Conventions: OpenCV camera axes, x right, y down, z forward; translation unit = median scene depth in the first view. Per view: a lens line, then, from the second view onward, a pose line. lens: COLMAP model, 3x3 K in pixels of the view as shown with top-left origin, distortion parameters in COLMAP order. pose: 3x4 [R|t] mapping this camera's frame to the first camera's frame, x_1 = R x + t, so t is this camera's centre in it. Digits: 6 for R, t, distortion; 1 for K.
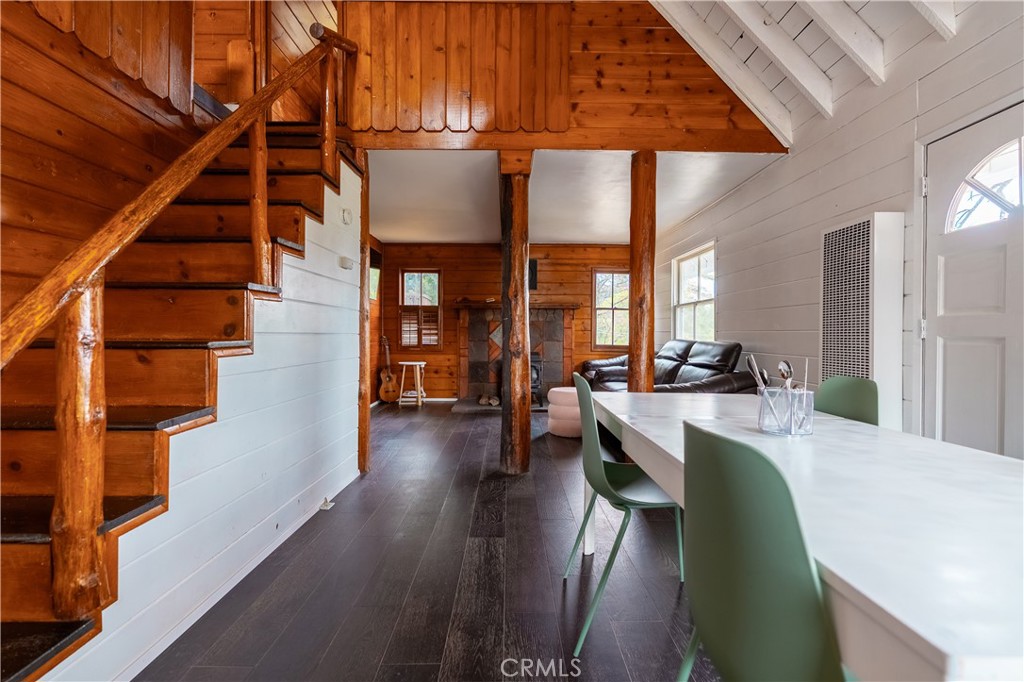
lens RADIAL K [[461.3, 0, 511.2], [0, 461.3, 338.5], [0, 0, 1]] dist [-0.009068, 0.003226]
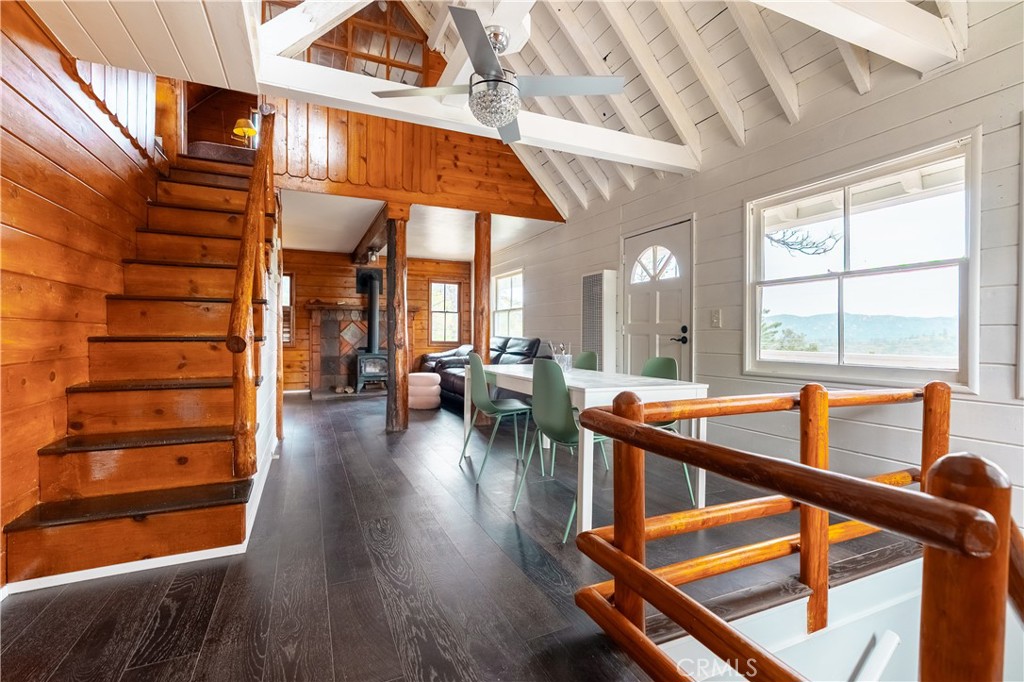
lens RADIAL K [[461.3, 0, 511.0], [0, 461.3, 338.0], [0, 0, 1]] dist [-0.009068, 0.003226]
pose [[0.914561, -0.003731, 0.404431, -0.217407], [0.002416, 0.999990, 0.003764, 0.002967], [-0.404441, -0.002465, 0.914561, -0.381682]]
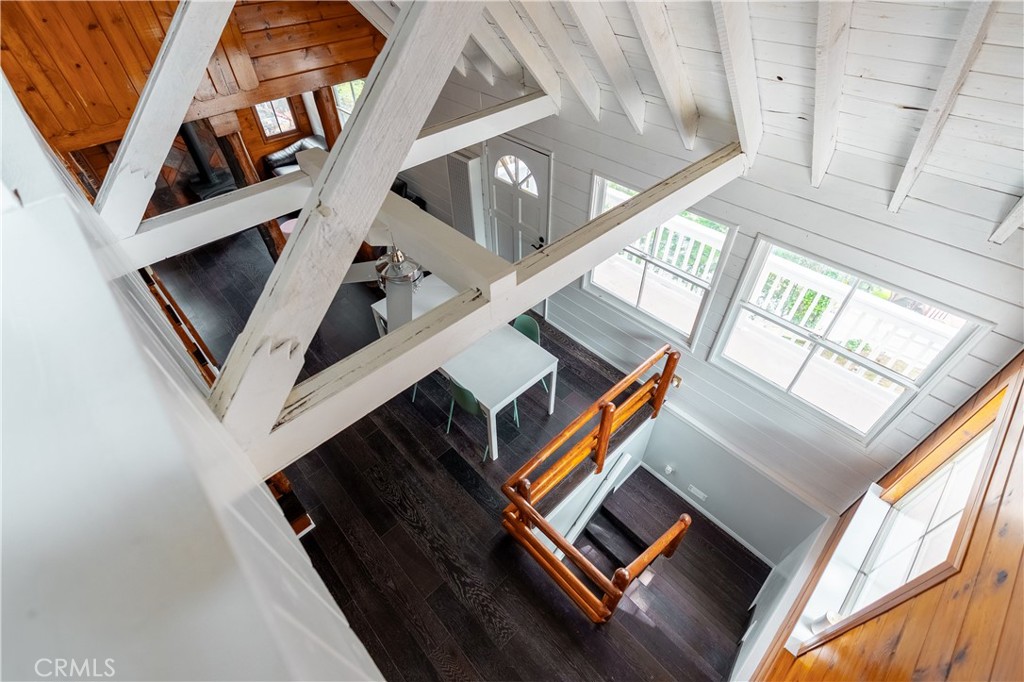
lens RADIAL K [[461.3, 0, 511.0], [0, 461.3, 339.3], [0, 0, 1]] dist [-0.009068, 0.003226]
pose [[0.731554, -0.492360, 0.471604, -0.248231], [0.028832, 0.713444, 0.700119, -0.692744], [-0.681174, -0.498577, 0.536119, -0.364068]]
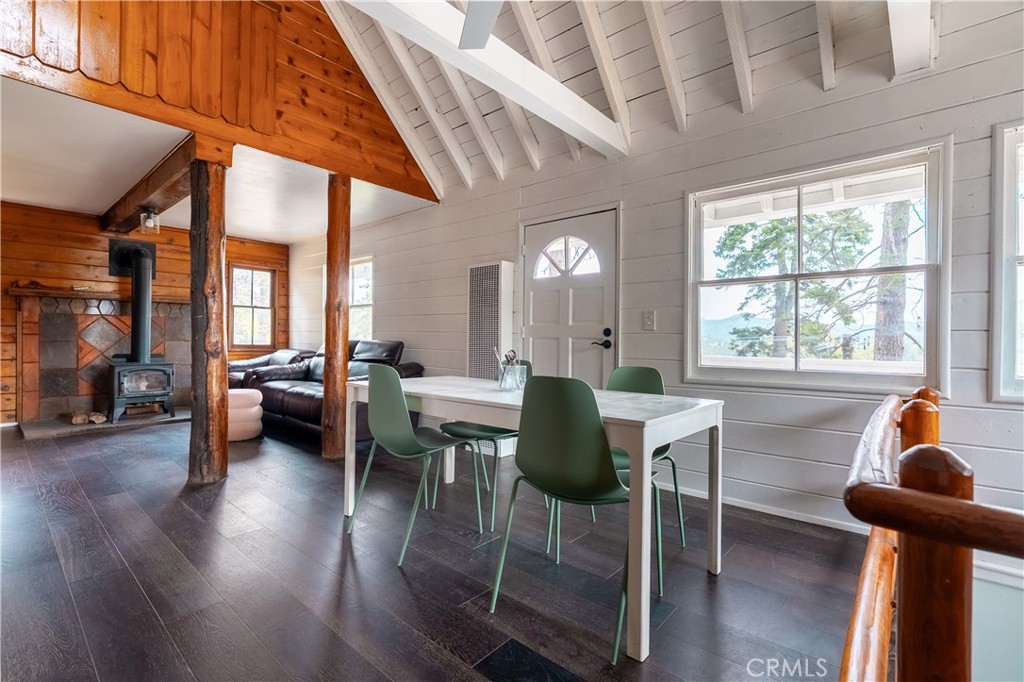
lens RADIAL K [[461.3, 0, 511.2], [0, 461.3, 338.7], [0, 0, 1]] dist [-0.009068, 0.003226]
pose [[0.661427, -0.000181, 0.750010, -0.254815], [-0.000768, 0.999999, 0.000919, 0.000620], [-0.750010, -0.001184, 0.661426, -0.066544]]
